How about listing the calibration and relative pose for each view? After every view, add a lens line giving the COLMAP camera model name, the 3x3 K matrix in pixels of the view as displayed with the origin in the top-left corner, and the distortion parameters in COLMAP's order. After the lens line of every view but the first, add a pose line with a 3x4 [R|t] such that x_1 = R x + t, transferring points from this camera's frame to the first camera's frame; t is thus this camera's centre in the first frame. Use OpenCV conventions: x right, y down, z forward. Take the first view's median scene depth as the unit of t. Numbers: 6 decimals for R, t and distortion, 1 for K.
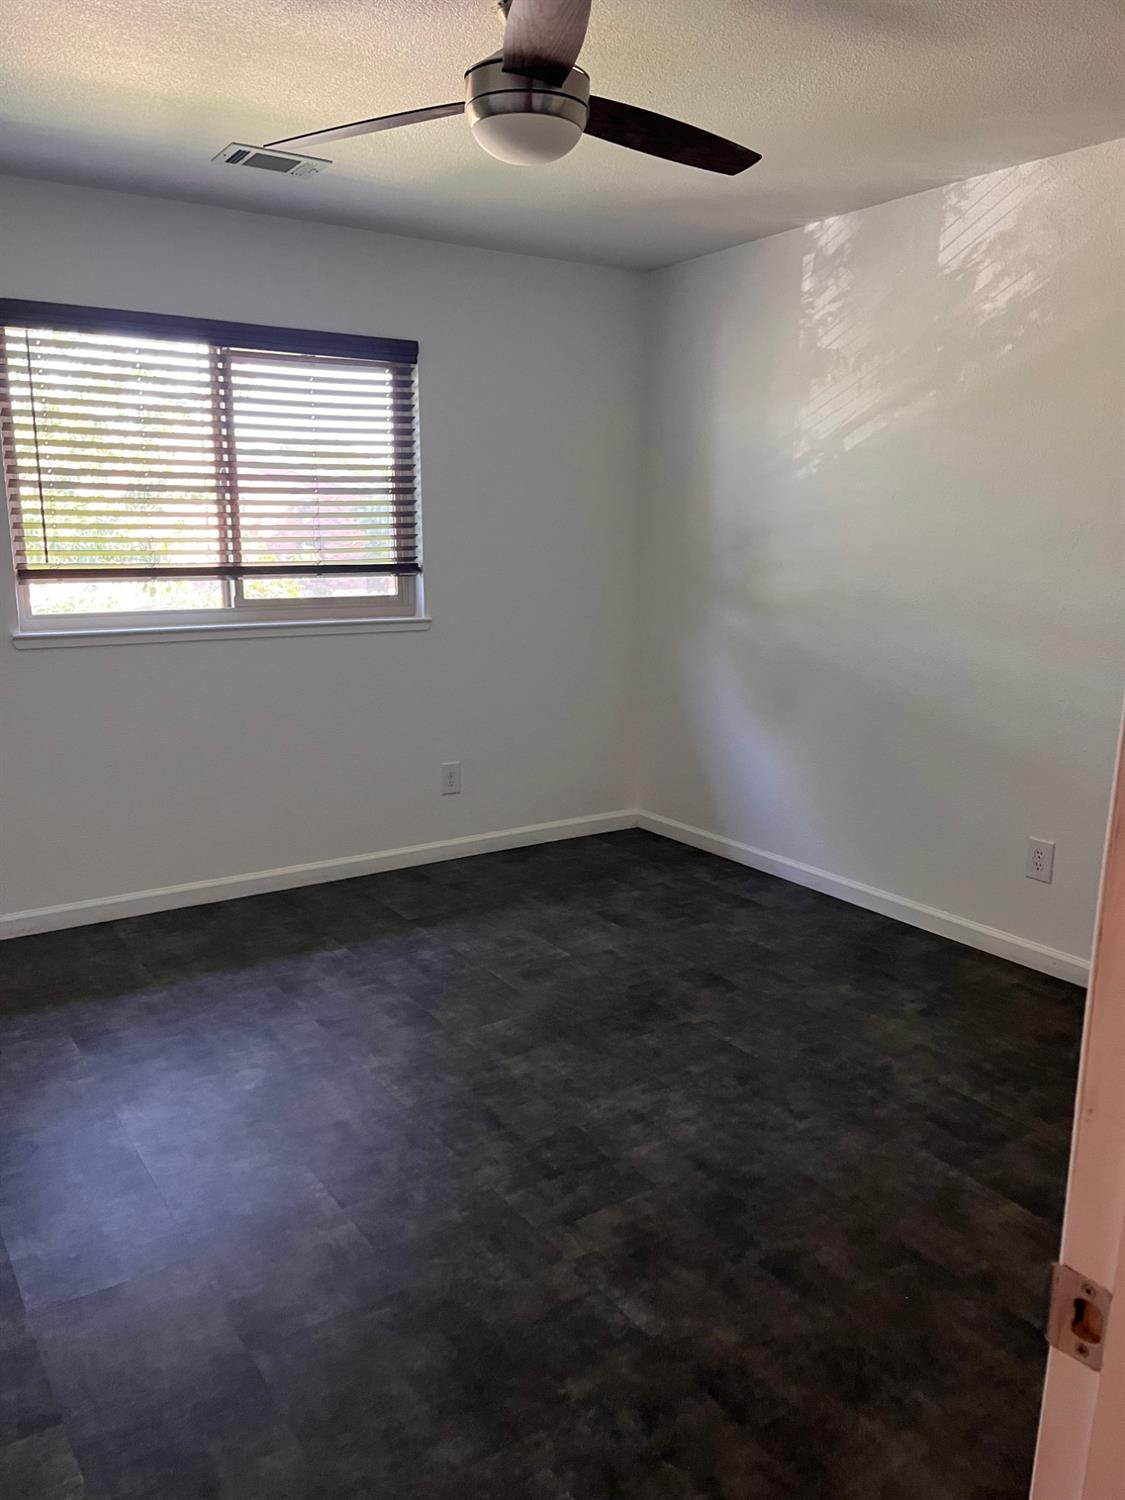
lens RADIAL K [[1140.7, 0, 553.8], [0, 1140.7, 771.0], [0, 0, 1]] dist [0.052840, -0.080523]
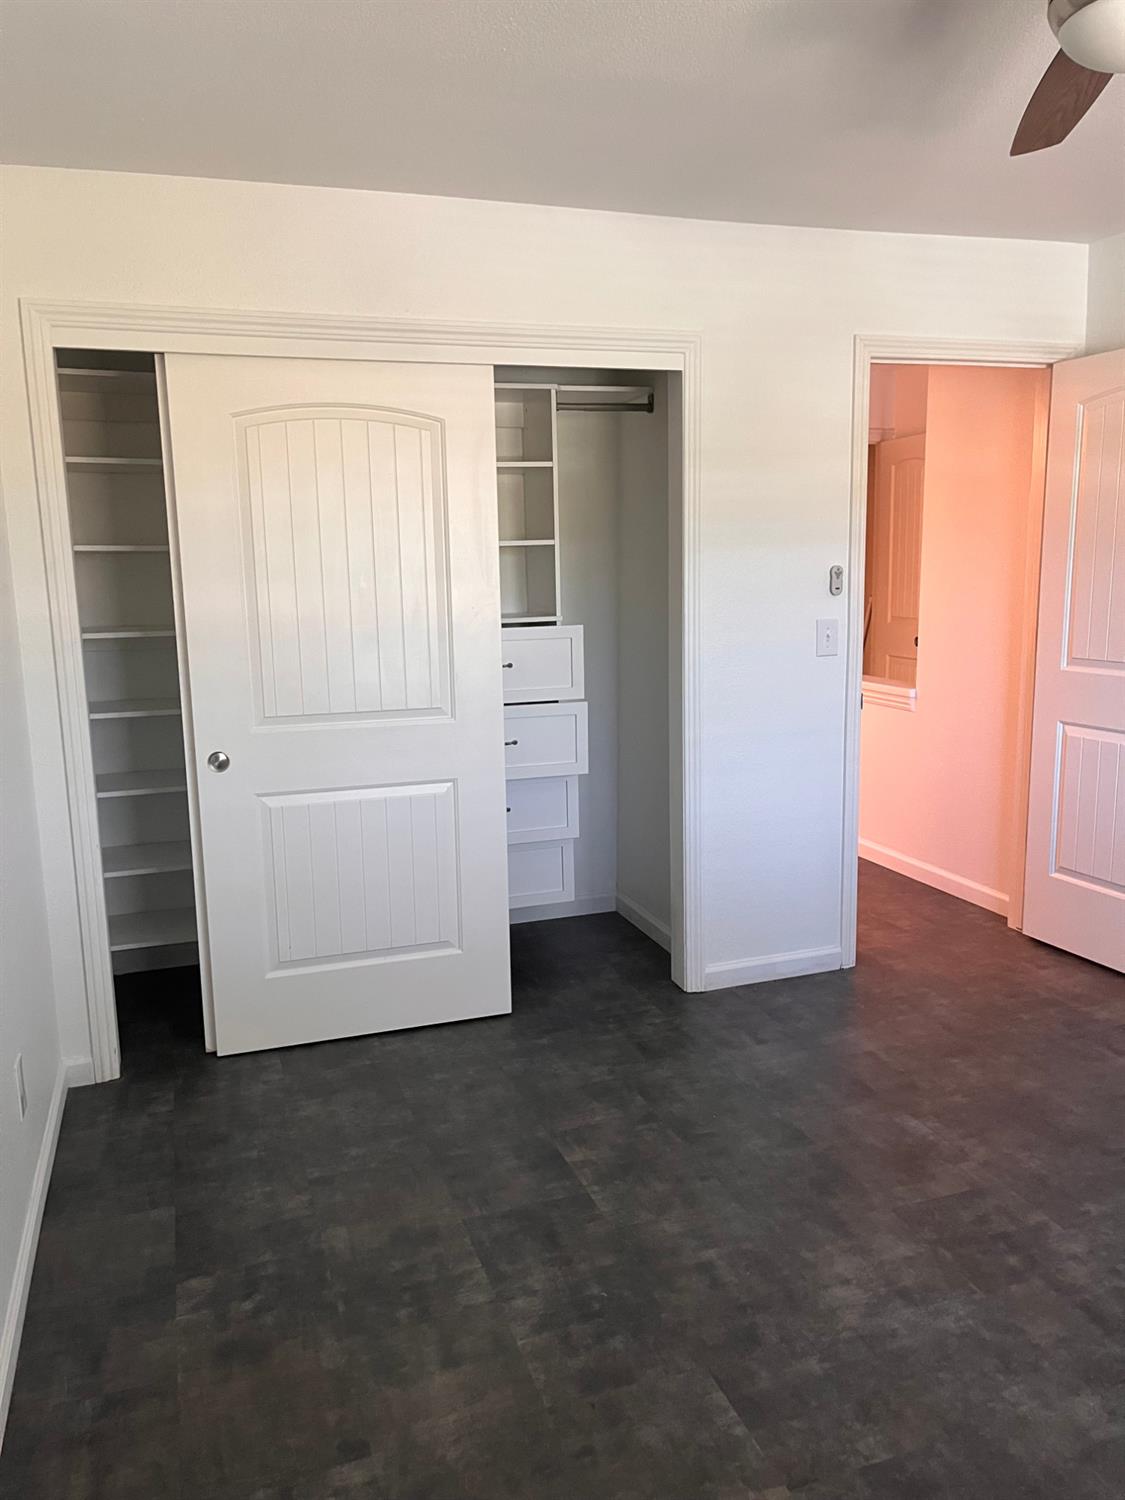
lens RADIAL K [[1140.7, 0, 553.8], [0, 1140.7, 771.0], [0, 0, 1]] dist [0.052840, -0.080523]
pose [[-0.966504, -0.026208, 0.255309, 0.124733], [0.076381, 0.920325, 0.383624, -0.401523], [-0.245021, 0.390275, -0.887497, 1.770744]]
